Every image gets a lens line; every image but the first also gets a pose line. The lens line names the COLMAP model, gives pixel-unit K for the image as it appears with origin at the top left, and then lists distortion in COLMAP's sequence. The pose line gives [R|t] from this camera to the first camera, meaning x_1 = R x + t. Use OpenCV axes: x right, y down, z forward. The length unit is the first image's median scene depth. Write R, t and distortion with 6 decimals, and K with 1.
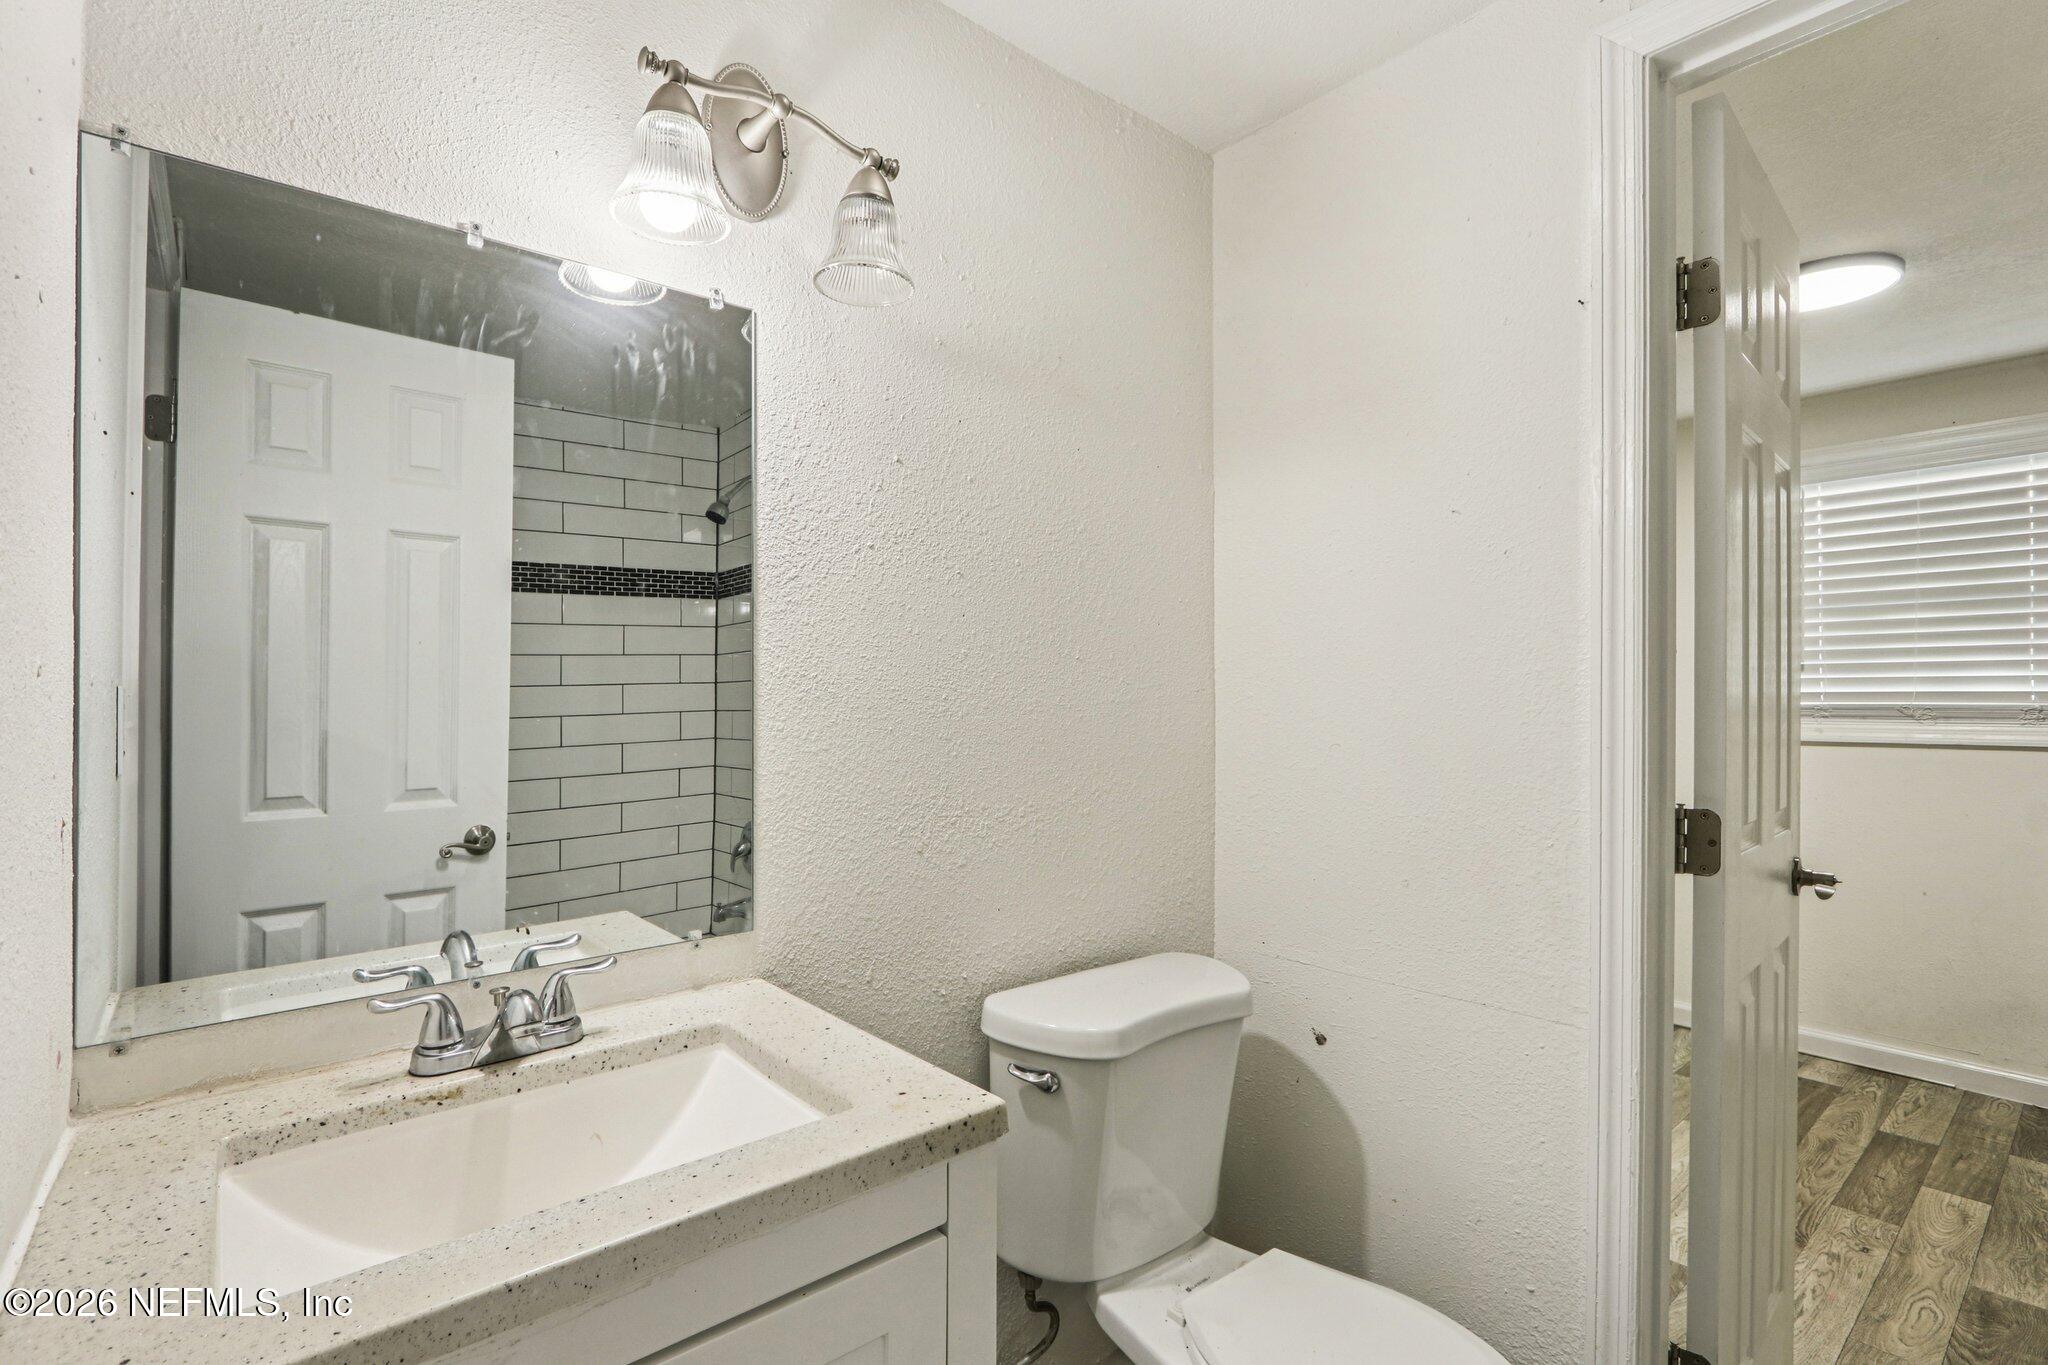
lens RADIAL K [[956.9, 0, 969.4], [0, 956.9, 689.9], [0, 0, 1]] dist [-0.009890, -0.000571]
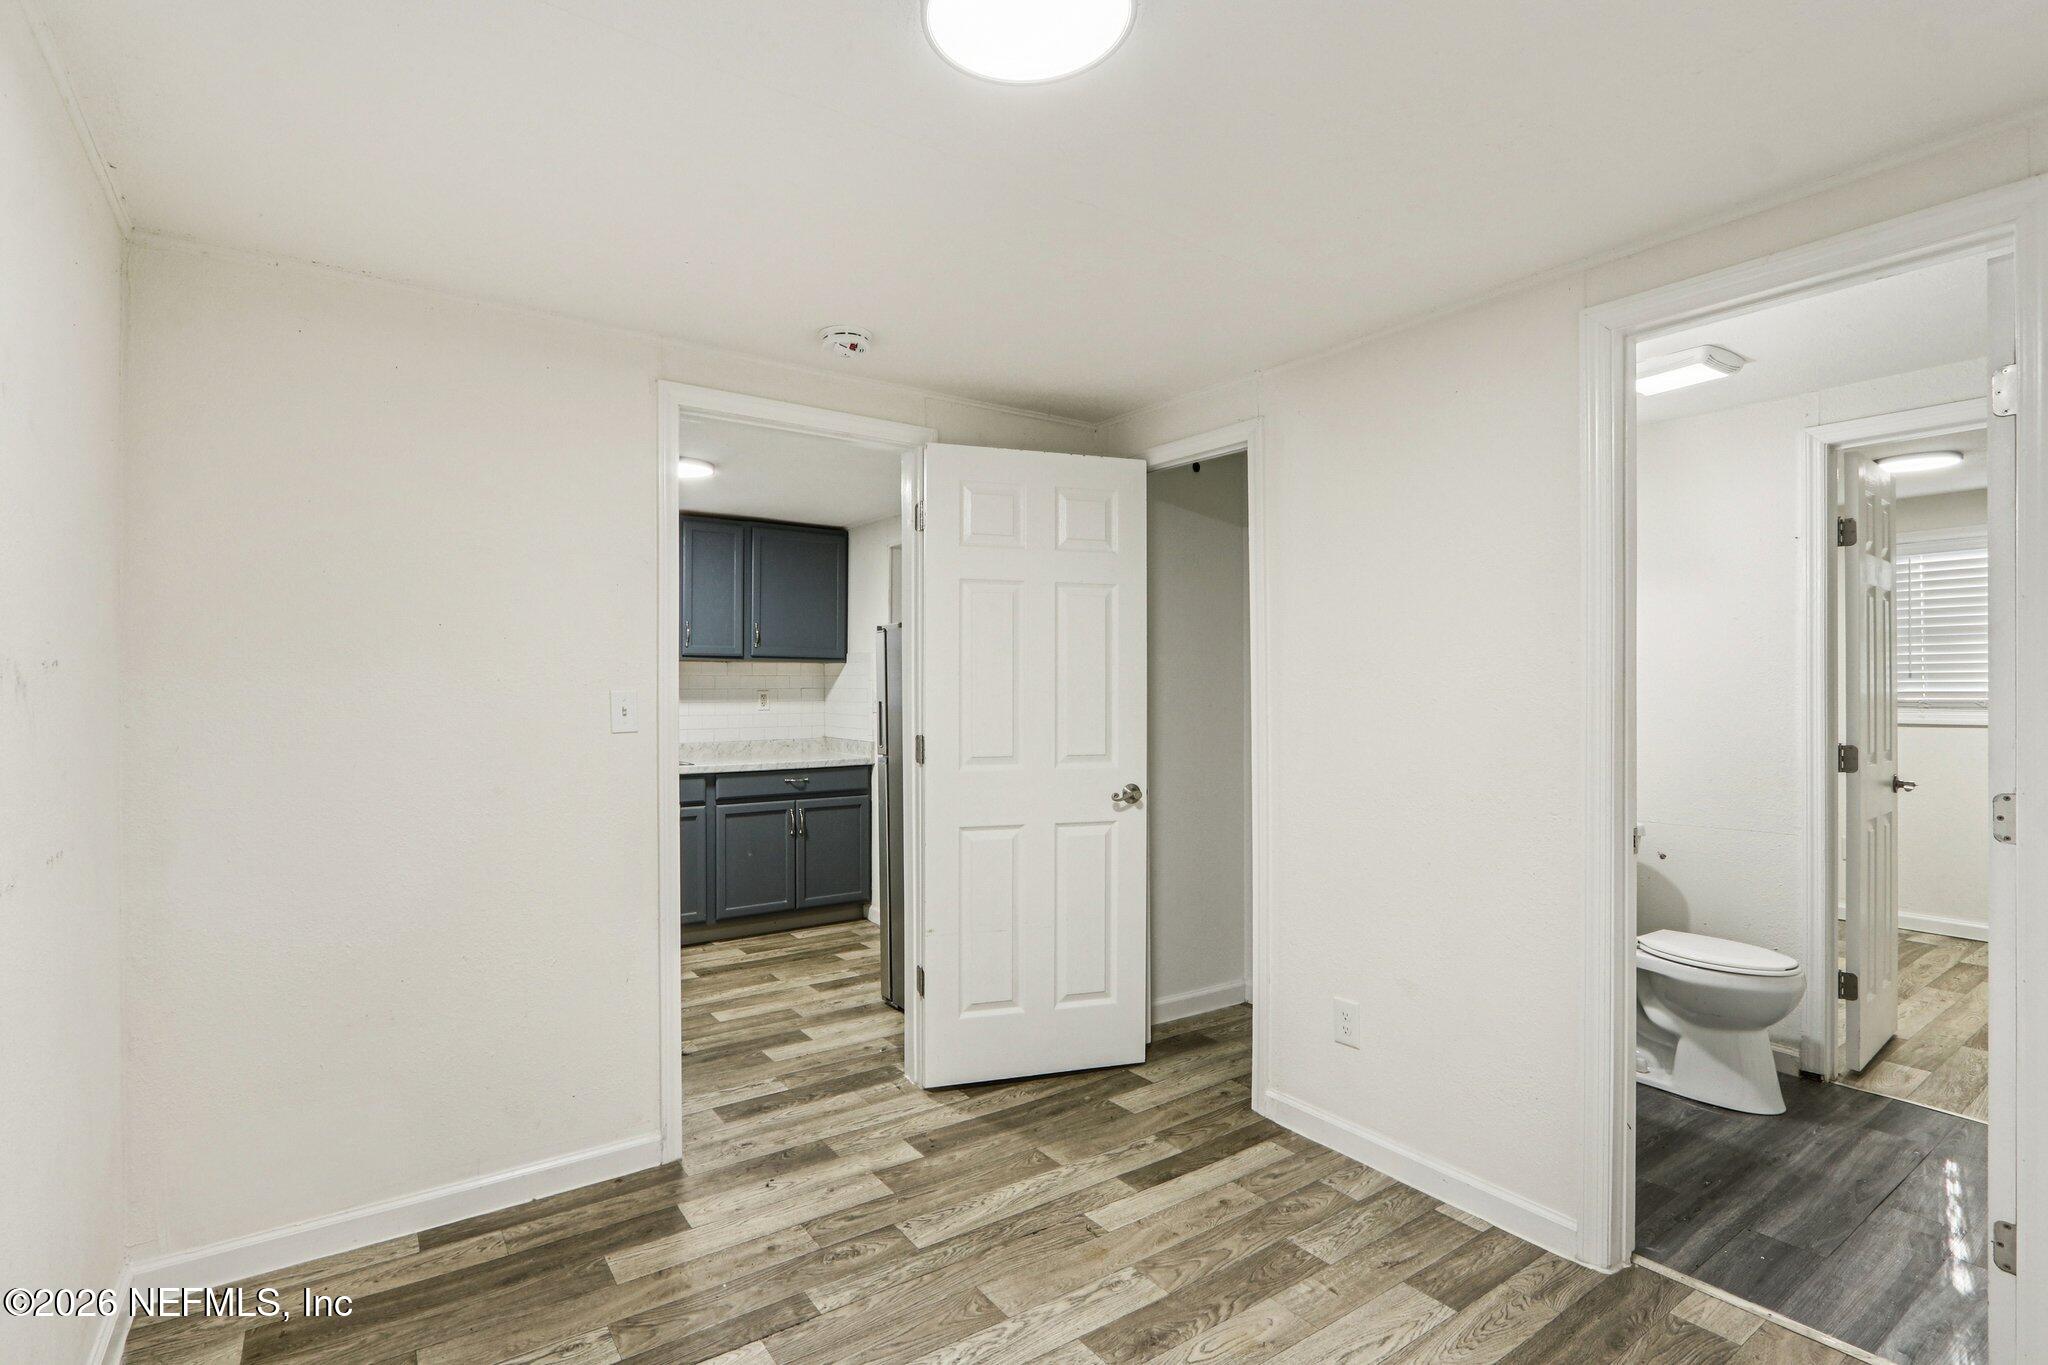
lens RADIAL K [[956.9, 0, 969.4], [0, 956.9, 689.9], [0, 0, 1]] dist [-0.009890, -0.000571]
pose [[0.996932, -0.008987, -0.077753, -1.038704], [0.009317, 0.999949, 0.003888, -0.038370], [0.077714, -0.004601, 0.996965, -1.287744]]
